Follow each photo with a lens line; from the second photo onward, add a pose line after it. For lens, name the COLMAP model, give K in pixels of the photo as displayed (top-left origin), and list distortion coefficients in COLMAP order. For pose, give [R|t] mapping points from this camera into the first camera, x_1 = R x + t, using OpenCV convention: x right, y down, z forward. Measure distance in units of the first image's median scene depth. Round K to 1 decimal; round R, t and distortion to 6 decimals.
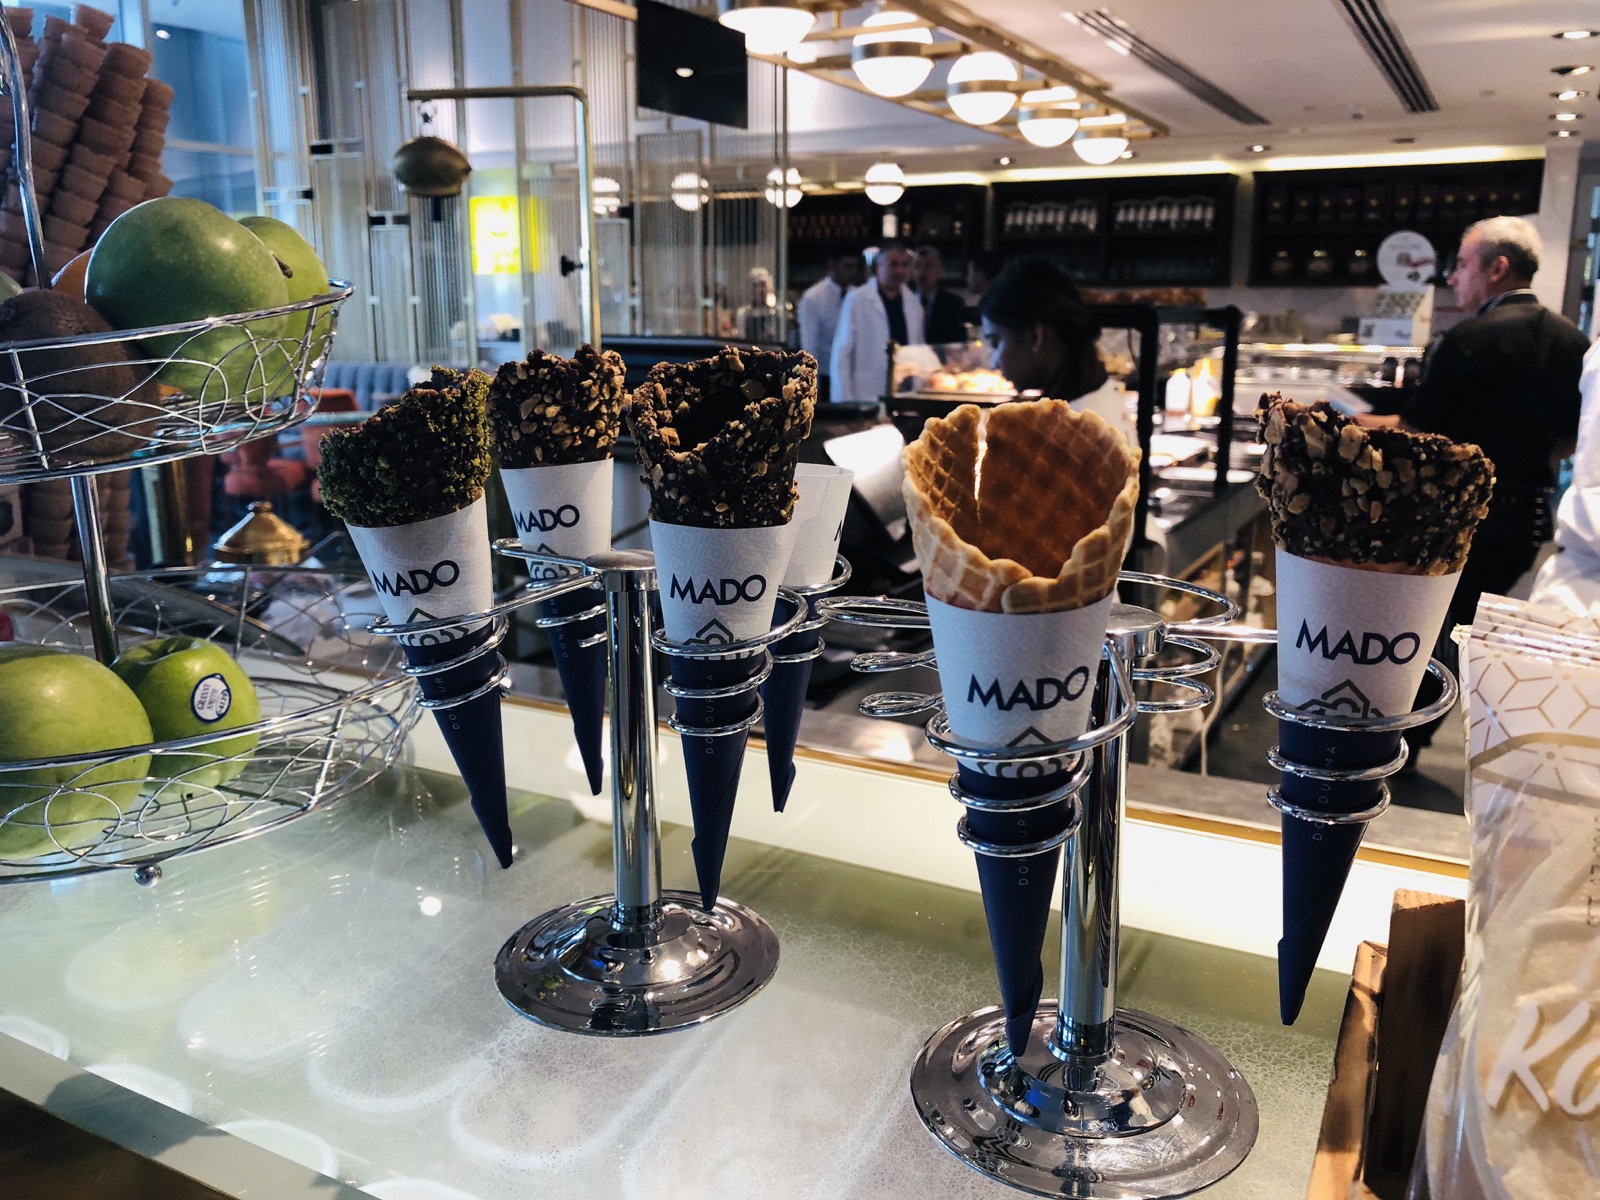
lens RADIAL K [[1312.4, 0, 800.0], [0, 1312.4, 600.0], [0, 0, 1]] dist [-0.000784, 0.003988]
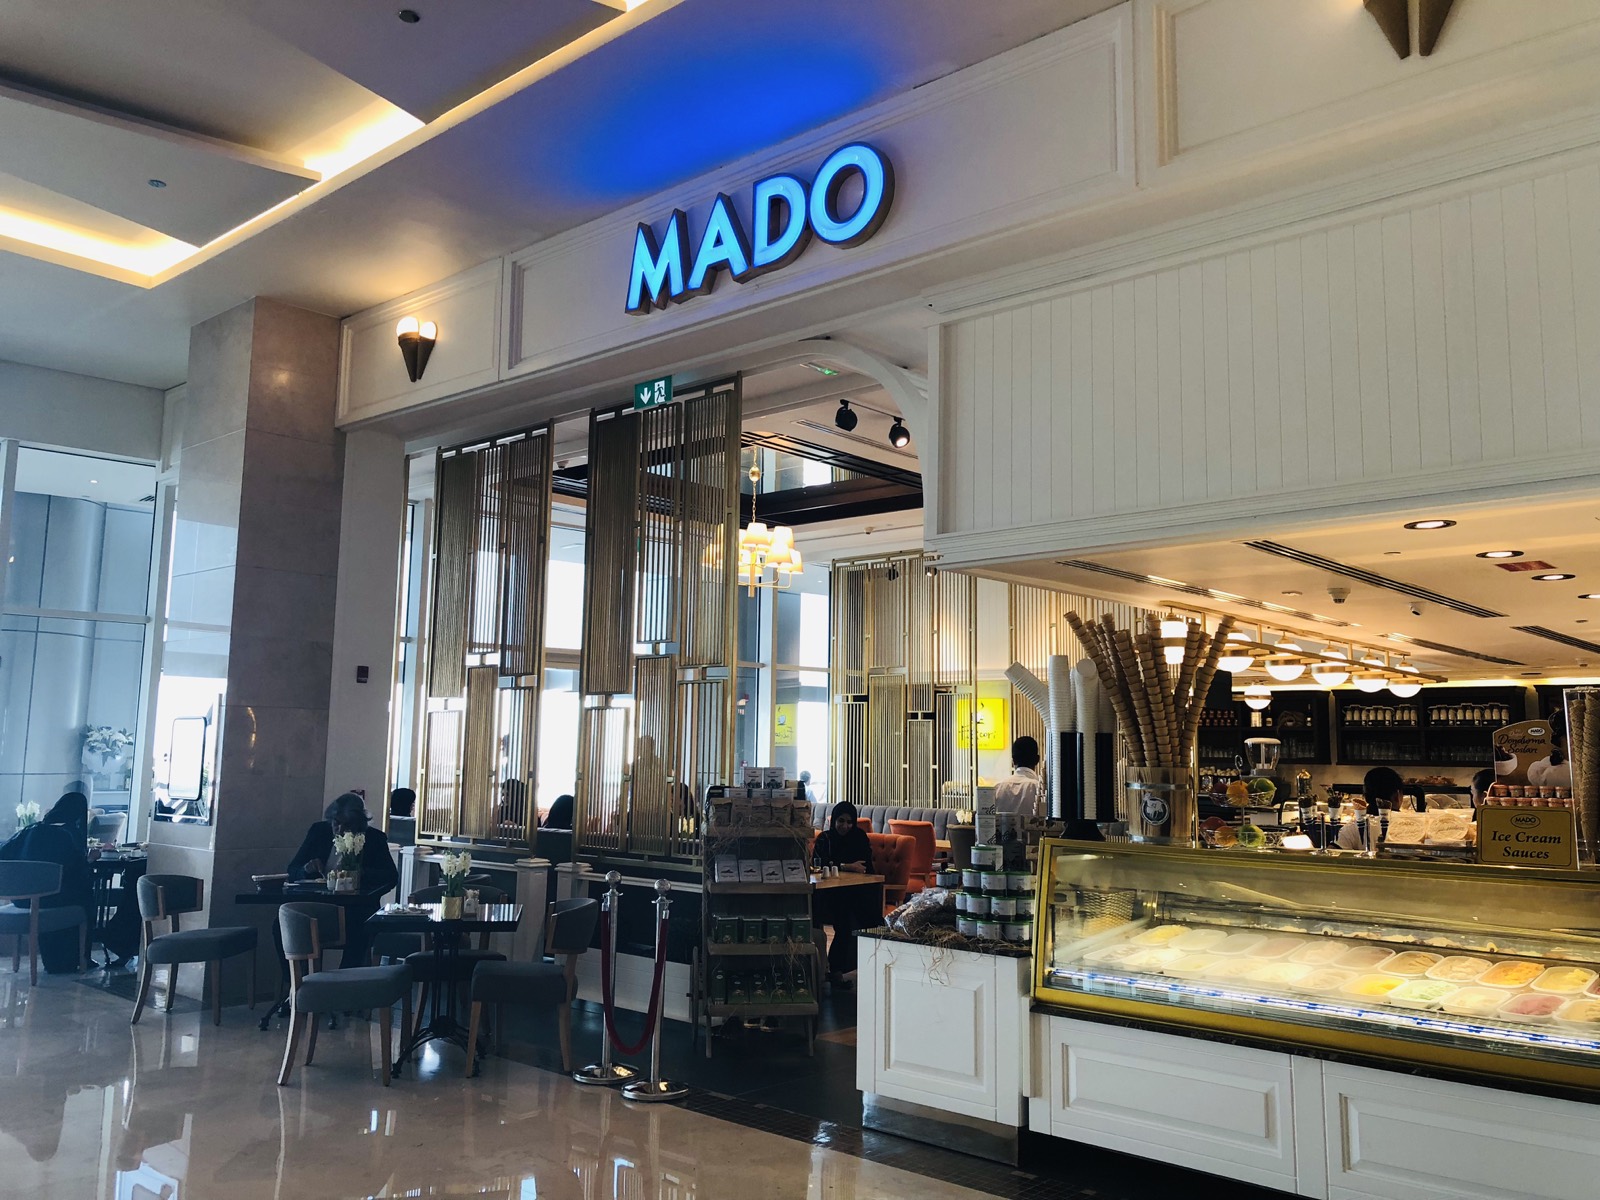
lens RADIAL K [[1302.9, 0, 793.3], [0, 1302.9, 590.4], [0, 0, 1]] dist [0.009488, -0.003838]
pose [[0.970211, -0.016601, -0.241694, -0.082209], [-0.068289, 0.938454, -0.338586, 0.102985], [0.232439, 0.345005, 0.909364, -0.493515]]
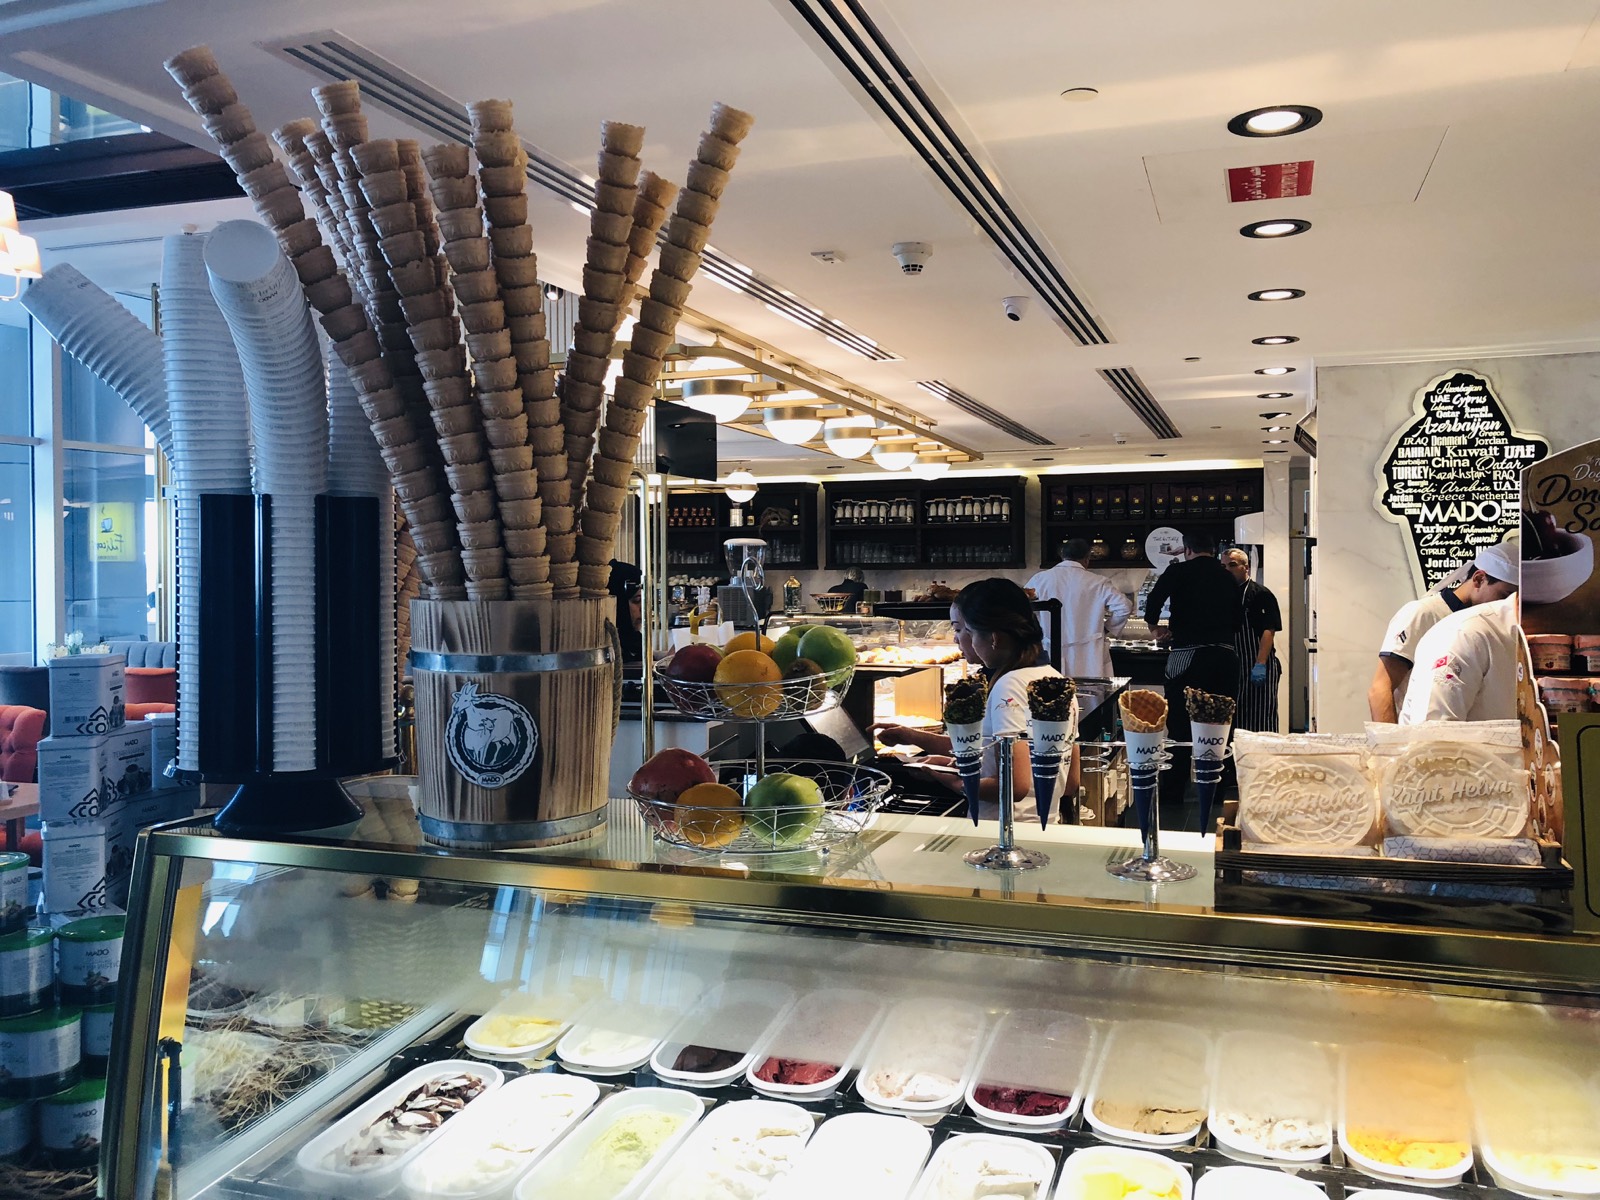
lens RADIAL K [[1302.9, 0, 793.3], [0, 1302.9, 590.4], [0, 0, 1]] dist [0.009488, -0.003838]
pose [[0.989343, -0.008704, 0.145345, -0.055195], [0.038727, 0.977987, -0.205042, 0.013030], [-0.140361, 0.208485, 0.967901, -0.109135]]
